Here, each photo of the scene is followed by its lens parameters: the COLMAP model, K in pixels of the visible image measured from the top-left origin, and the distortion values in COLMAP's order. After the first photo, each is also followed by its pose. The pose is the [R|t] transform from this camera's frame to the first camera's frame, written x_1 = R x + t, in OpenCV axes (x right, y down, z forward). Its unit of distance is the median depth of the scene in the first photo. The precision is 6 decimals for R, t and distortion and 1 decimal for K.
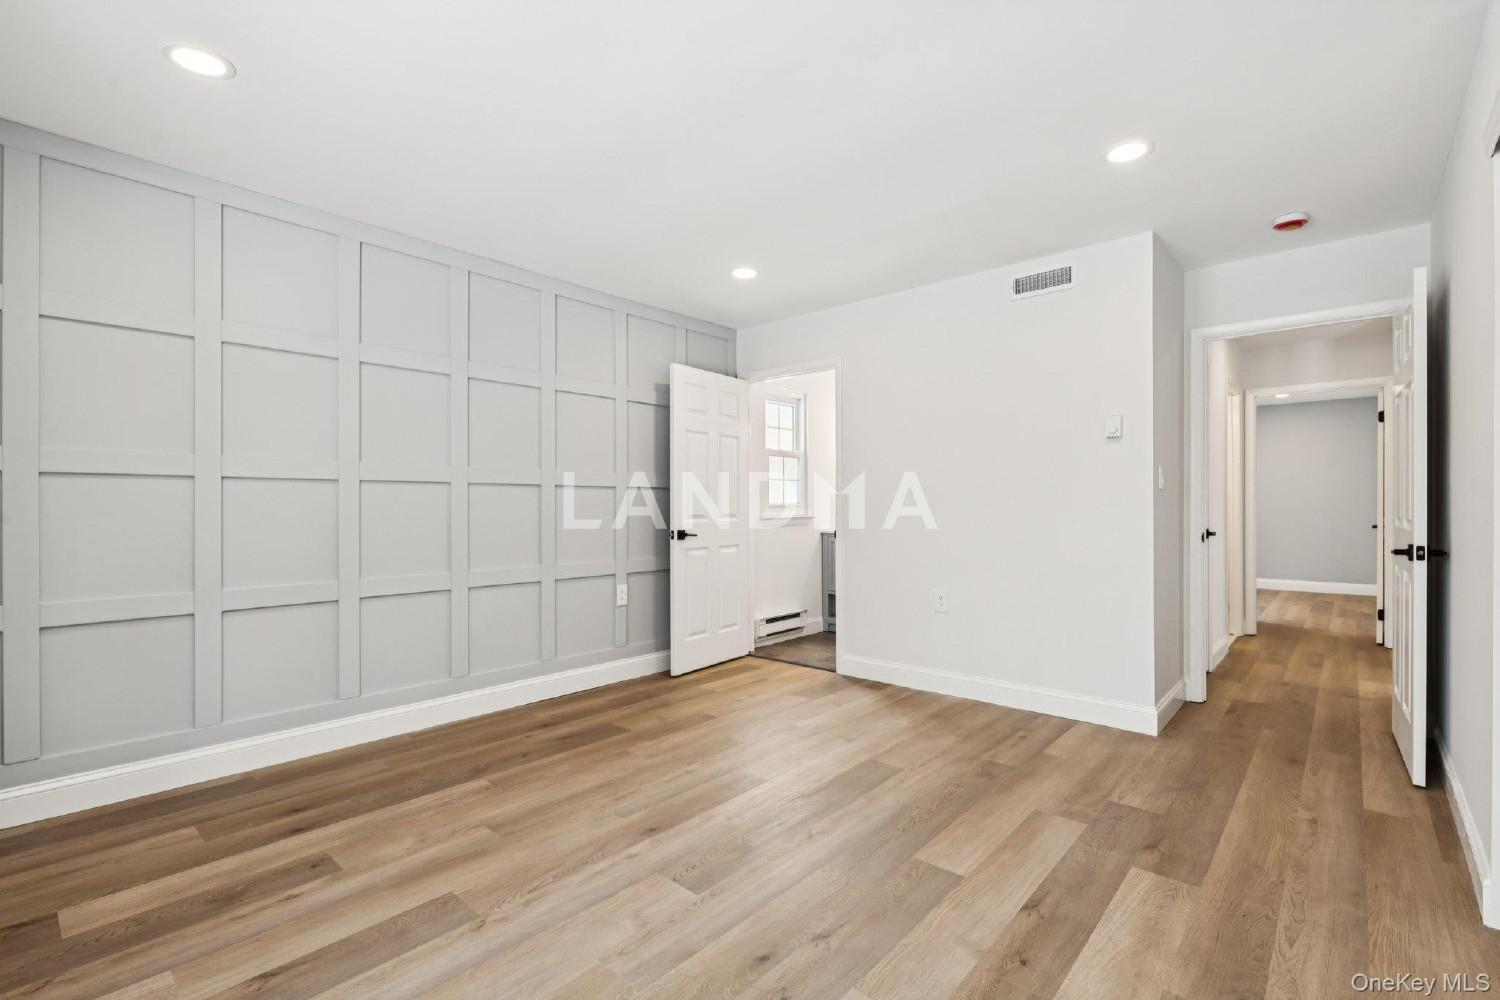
lens RADIAL K [[675.7, 0, 723.2], [0, 675.7, 502.0], [0, 0, 1]] dist [0.007995, -0.004119]
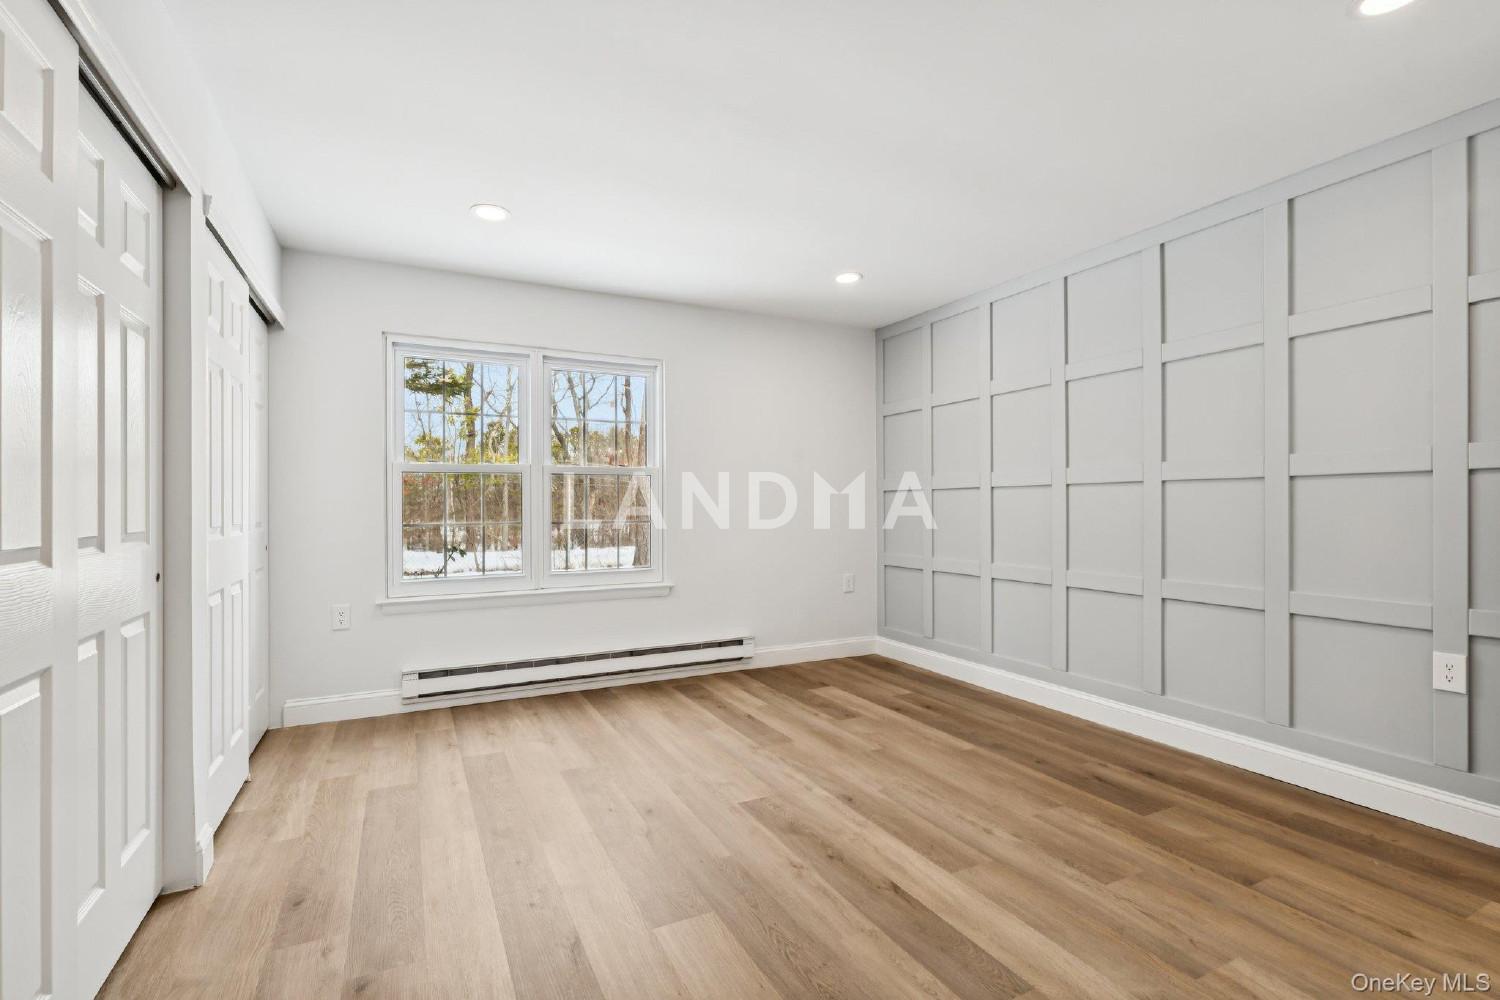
lens RADIAL K [[675.7, 0, 775.3], [0, 675.7, 505.1], [0, 0, 1]] dist [0.007995, -0.004119]
pose [[-0.316614, -0.001792, -0.948553, 0.907168], [0.009071, 0.999947, -0.004917, 0.004411], [0.948511, -0.010161, -0.316581, 1.137245]]
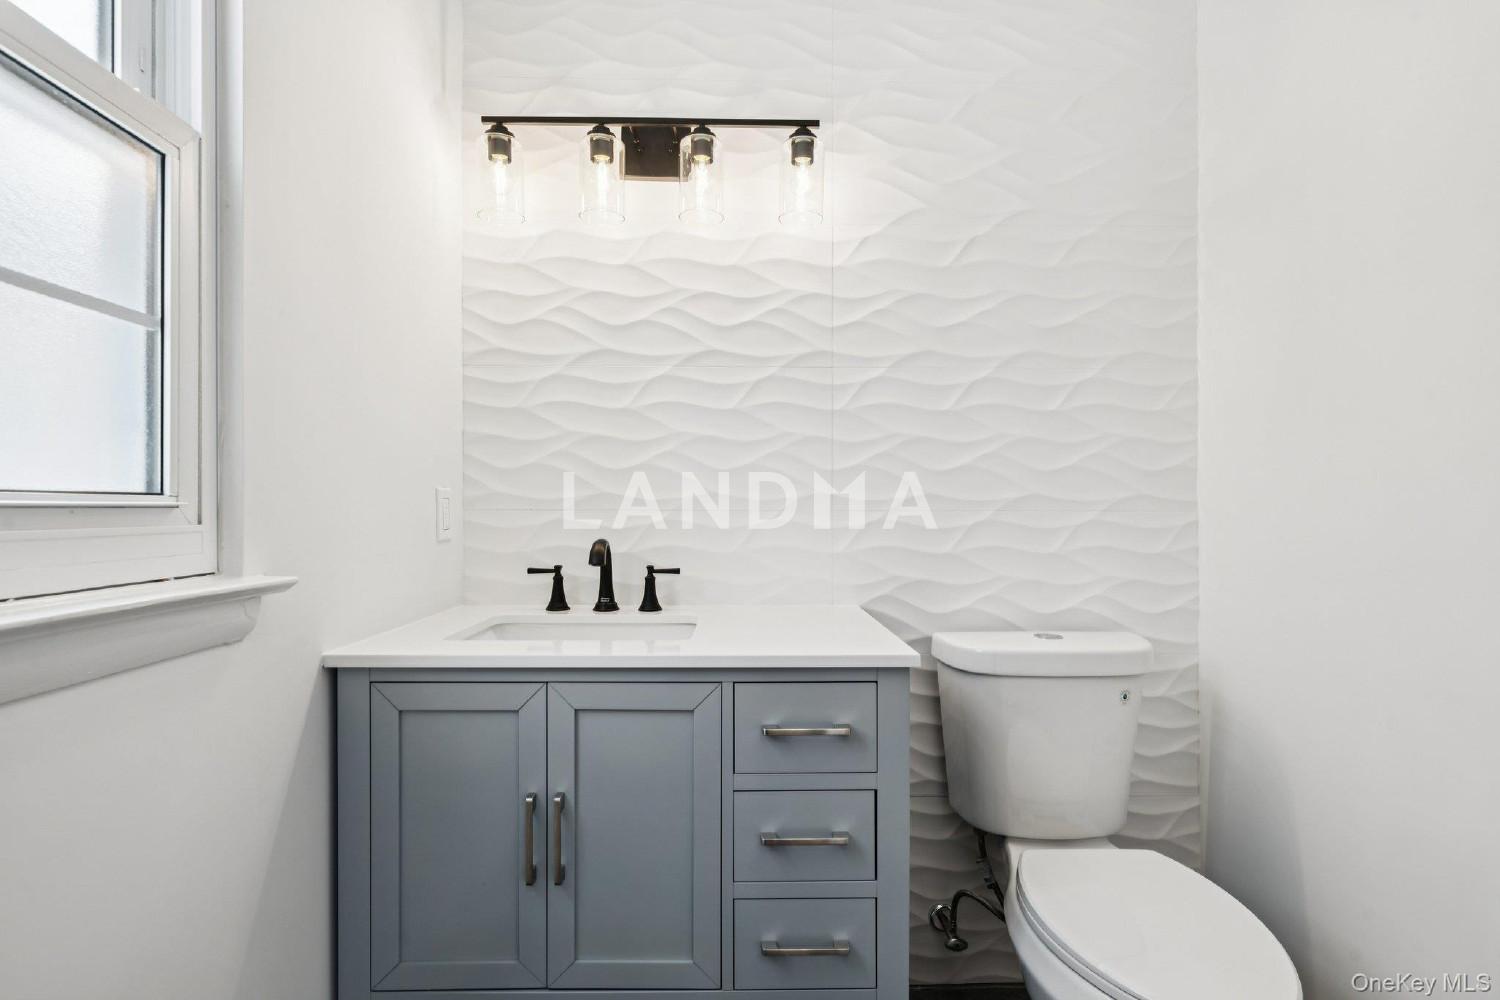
lens RADIAL K [[710.7, 0, 762.8], [0, 710.7, 504.3], [0, 0, 1]] dist [0.010937, -0.006276]
pose [[0.705101, -0.000626, 0.709106, 0.219363], [-0.000477, 0.999999, 0.001358, 0.004093], [-0.709106, -0.001296, 0.705100, 1.856765]]
